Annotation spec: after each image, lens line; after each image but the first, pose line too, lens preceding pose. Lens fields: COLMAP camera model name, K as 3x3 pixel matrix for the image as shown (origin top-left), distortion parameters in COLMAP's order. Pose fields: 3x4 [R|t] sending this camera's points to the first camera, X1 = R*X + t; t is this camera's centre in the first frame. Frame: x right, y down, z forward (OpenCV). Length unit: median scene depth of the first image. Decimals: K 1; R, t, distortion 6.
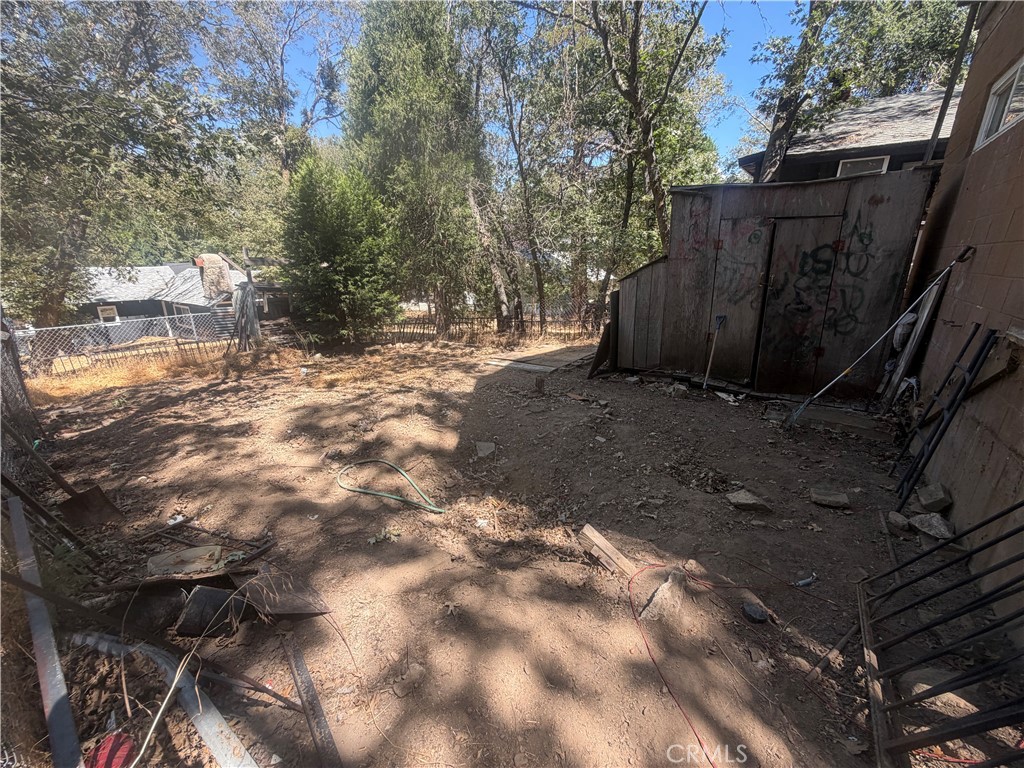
lens RADIAL K [[408.9, 0, 511.6], [0, 408.9, 382.2], [0, 0, 1]] dist [0.000970, 0.000081]
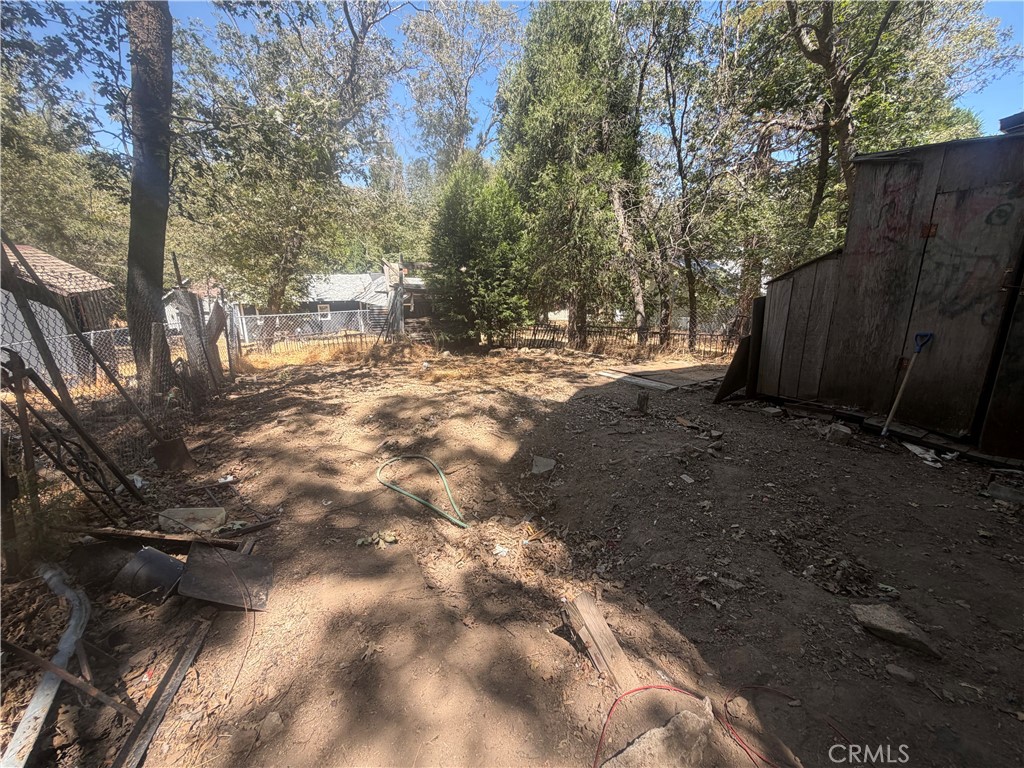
lens RADIAL K [[408.9, 0, 511.7], [0, 408.9, 383.0], [0, 0, 1]] dist [0.000970, 0.000081]
pose [[0.929219, 0.101004, -0.355459, 0.111039], [-0.110864, 0.993808, -0.007424, 0.001827], [0.352508, 0.046306, 0.934662, 0.107283]]
